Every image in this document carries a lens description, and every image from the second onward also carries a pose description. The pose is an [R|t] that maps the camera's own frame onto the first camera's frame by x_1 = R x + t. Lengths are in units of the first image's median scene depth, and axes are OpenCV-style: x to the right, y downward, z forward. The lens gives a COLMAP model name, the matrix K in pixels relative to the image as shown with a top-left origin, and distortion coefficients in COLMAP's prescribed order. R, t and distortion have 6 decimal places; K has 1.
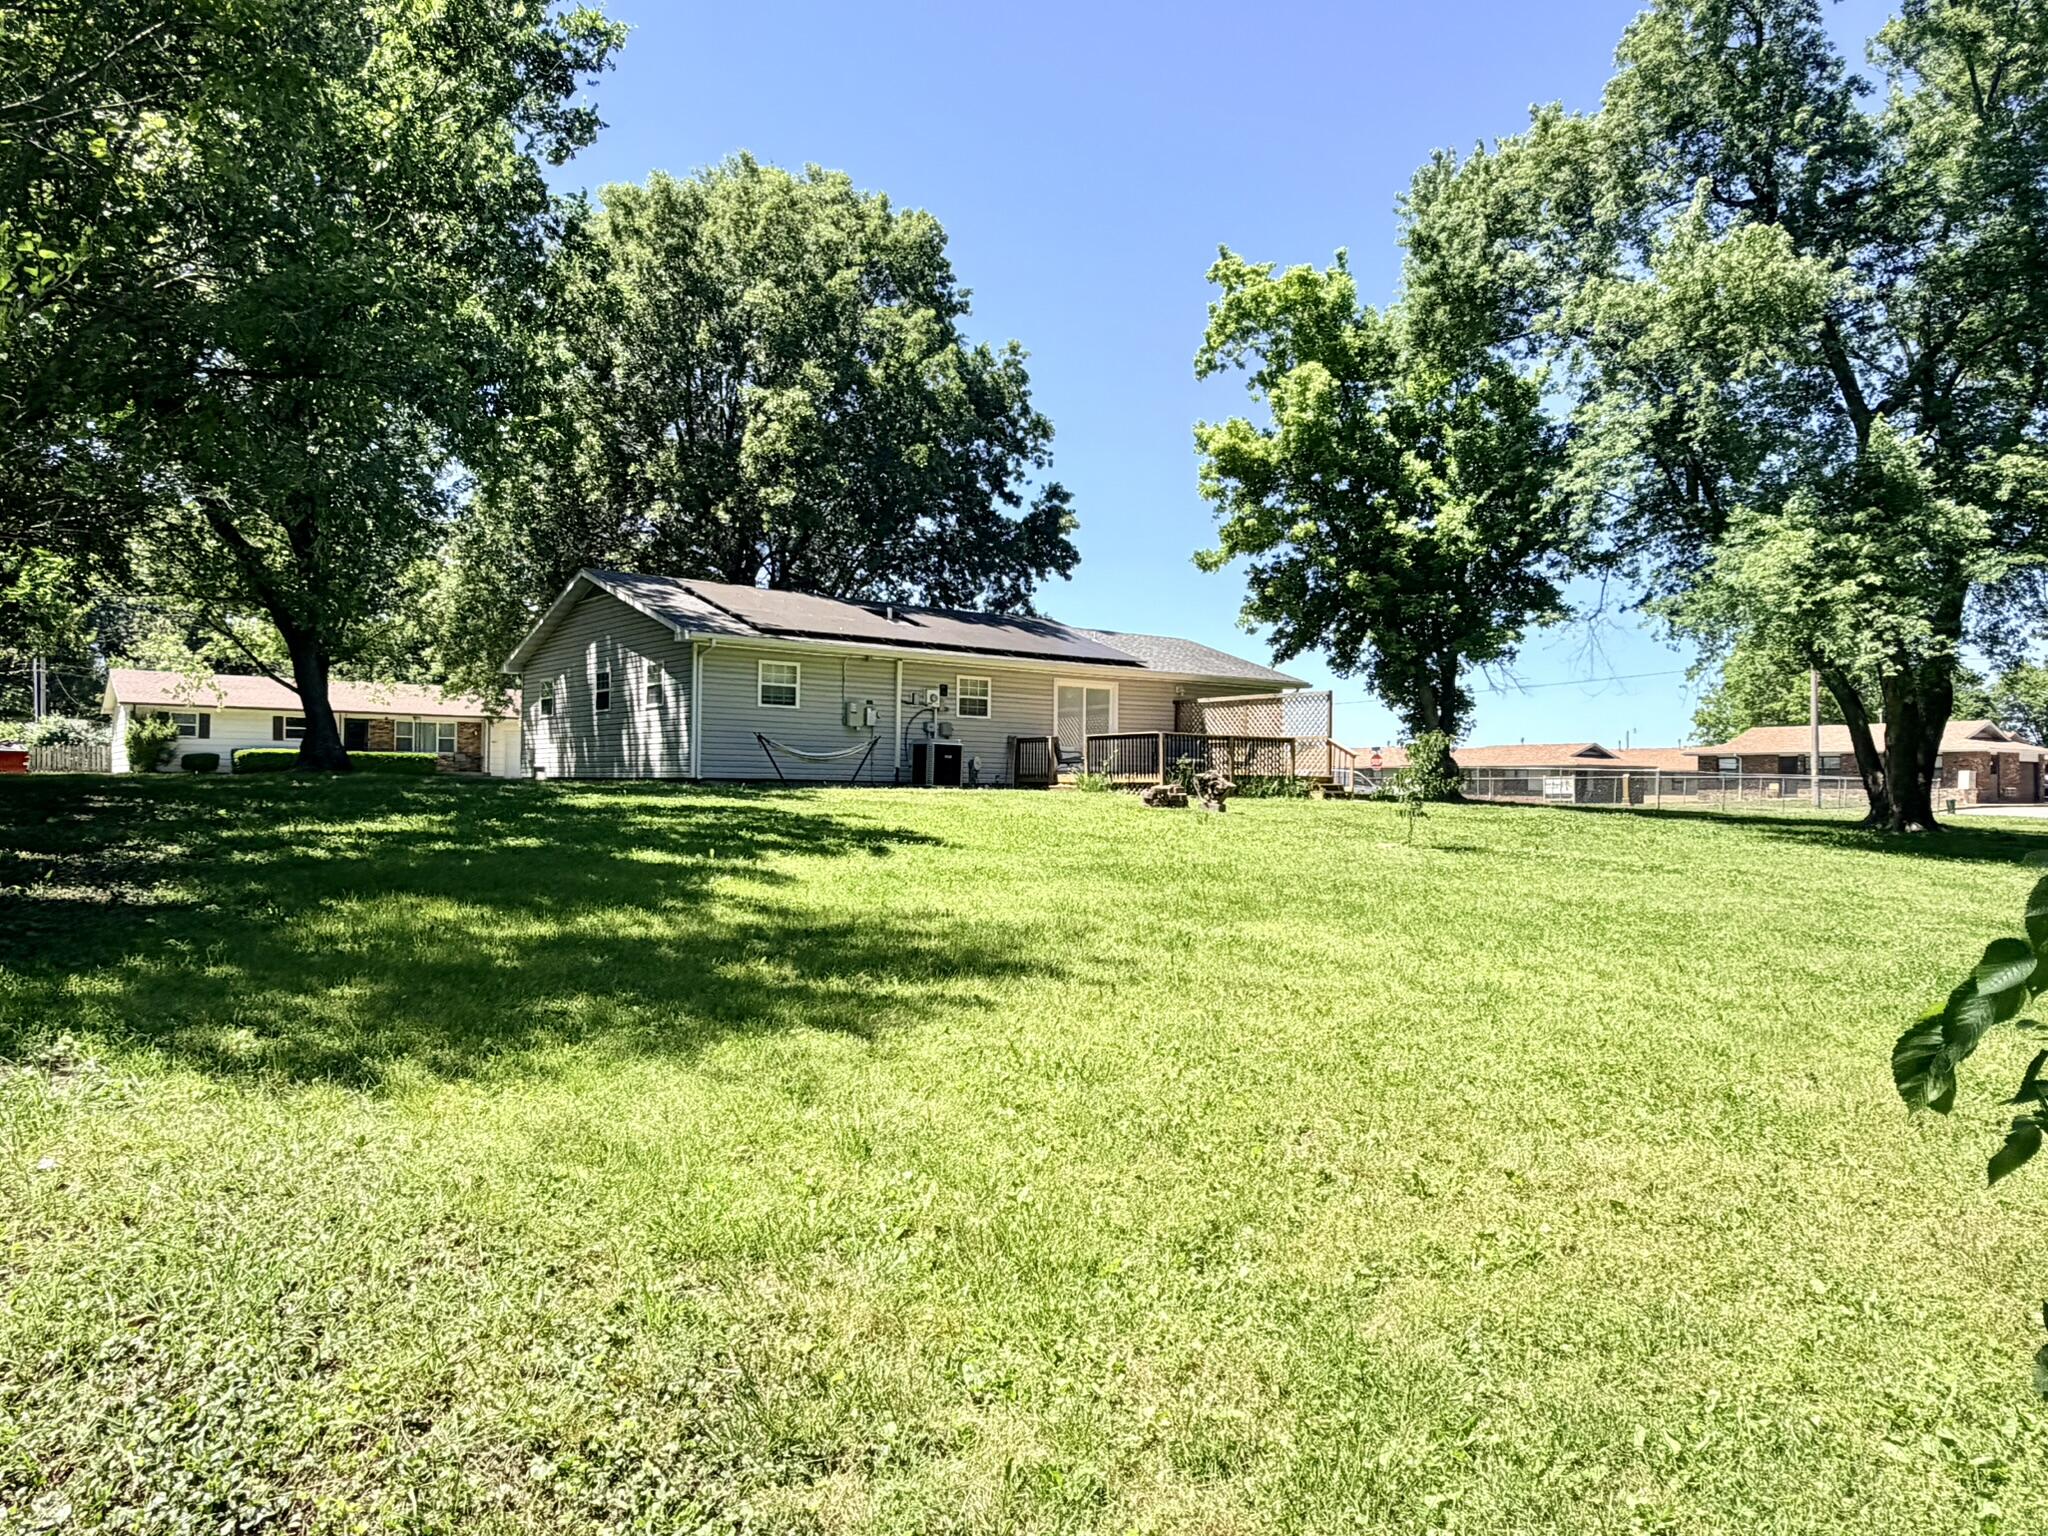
lens RADIAL K [[1349.2, 0, 1057.9], [0, 1349.2, 778.6], [0, 0, 1]] dist [-0.001117, -0.000492]
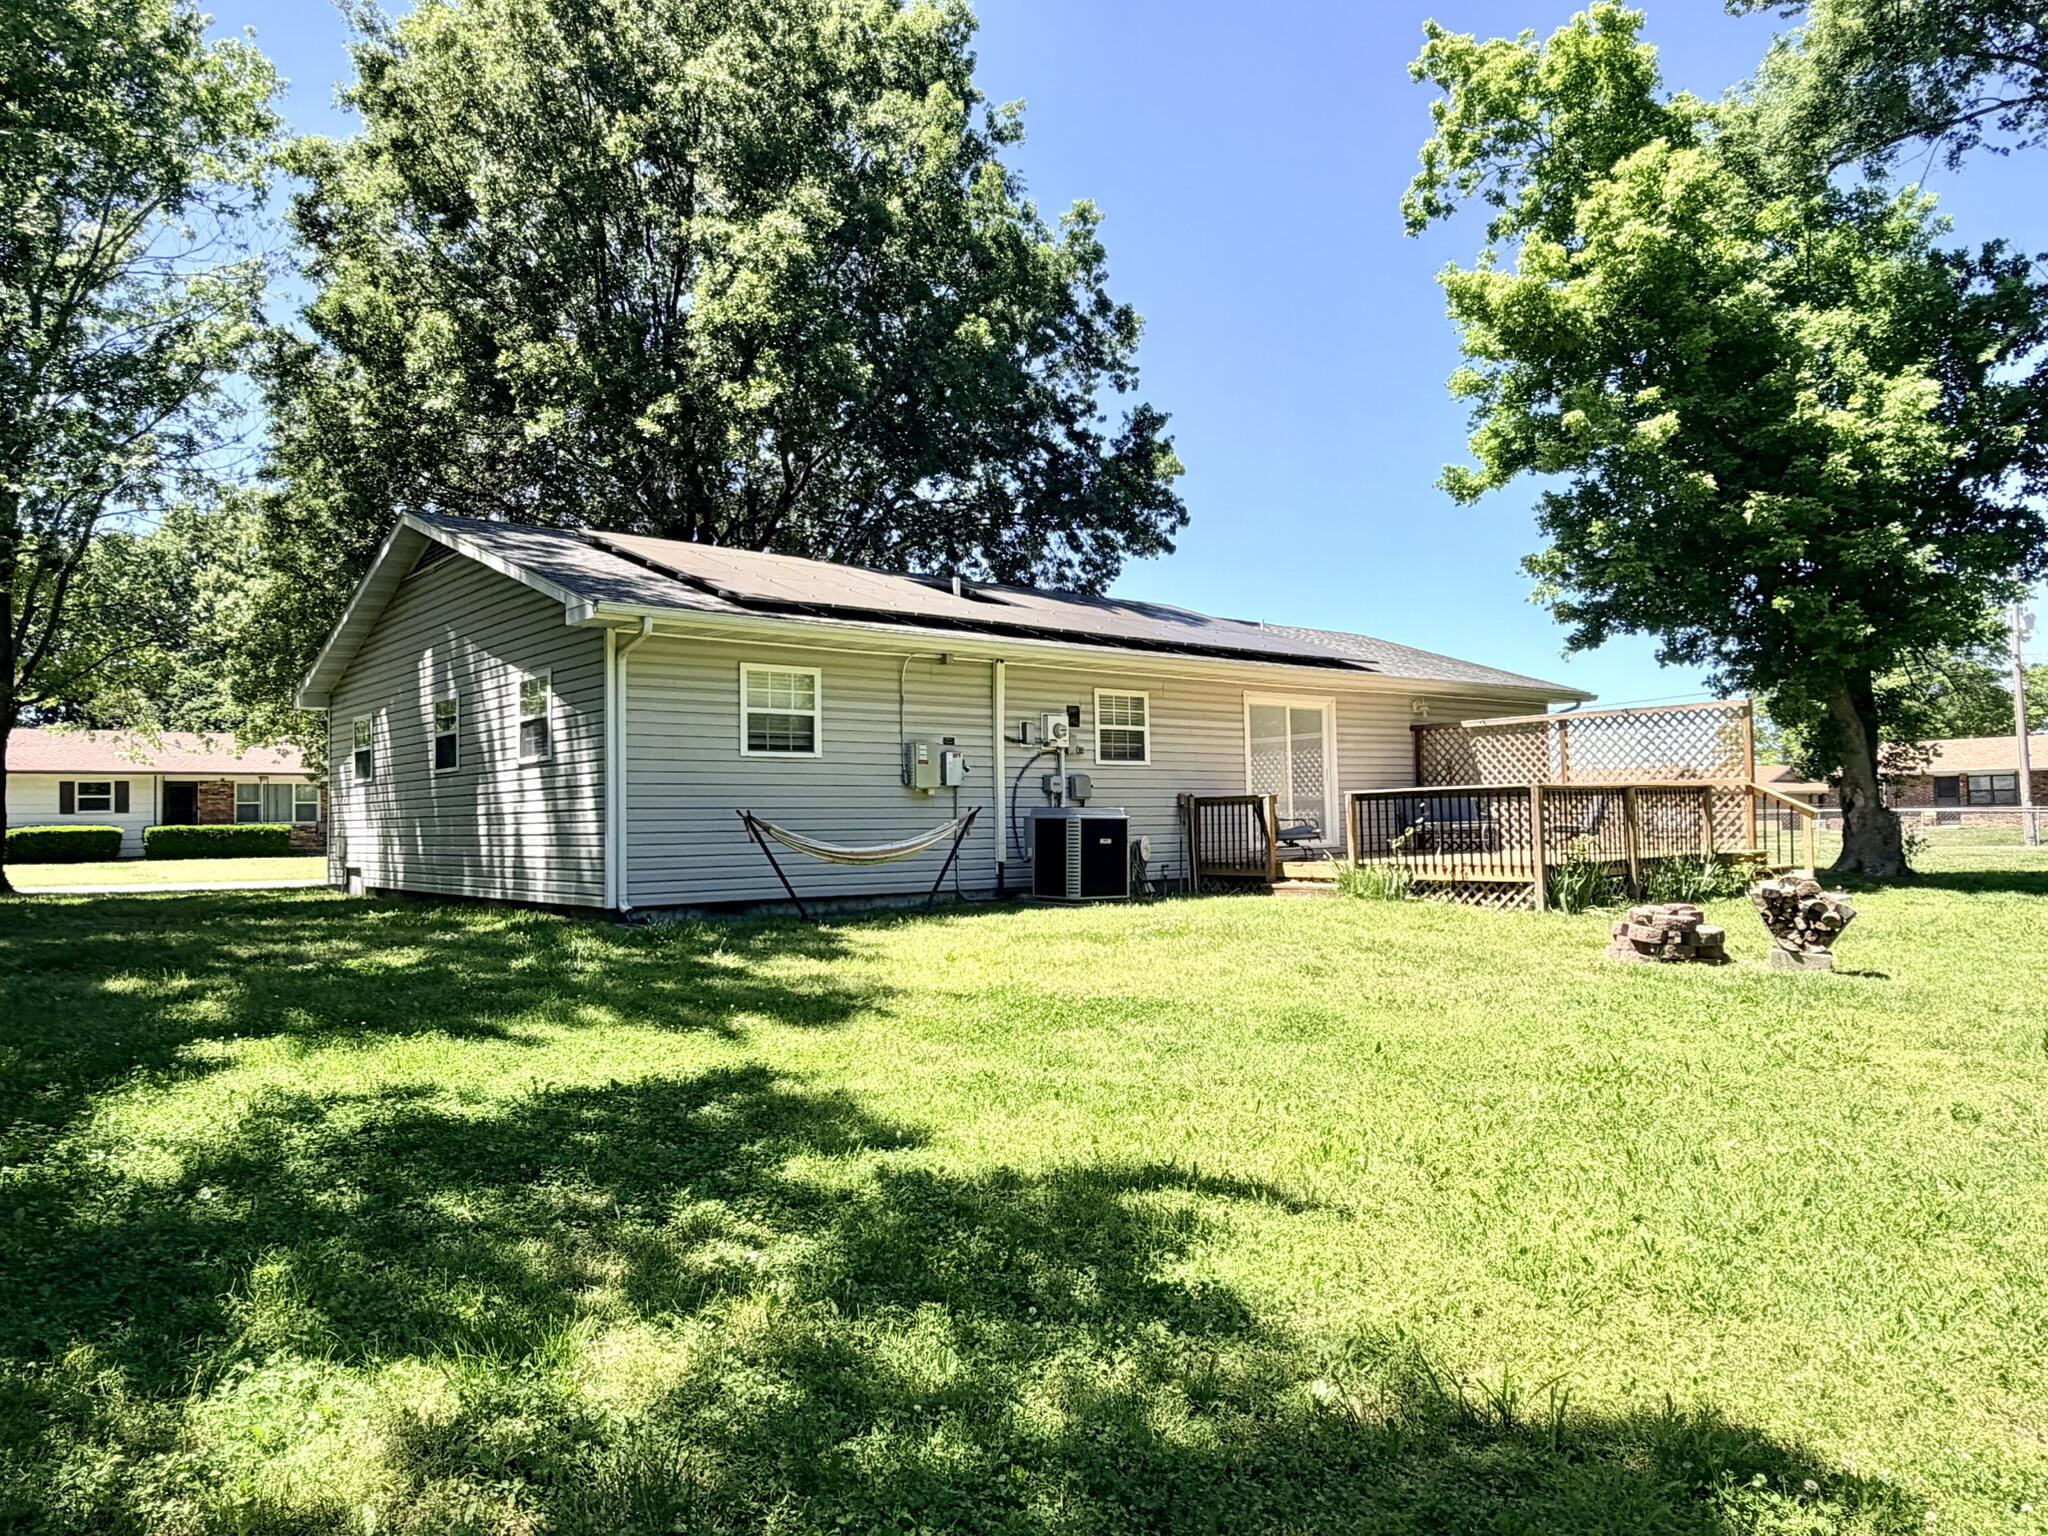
lens RADIAL K [[1361.2, 0, 1024.0], [0, 1361.2, 768.0], [0, 0, 1]] dist [-0.005756, -0.001268]
pose [[0.999459, -0.027317, 0.018294, -0.105256], [0.027914, 0.999058, -0.033226, -0.024396], [-0.017369, 0.033718, 0.999280, 0.412271]]
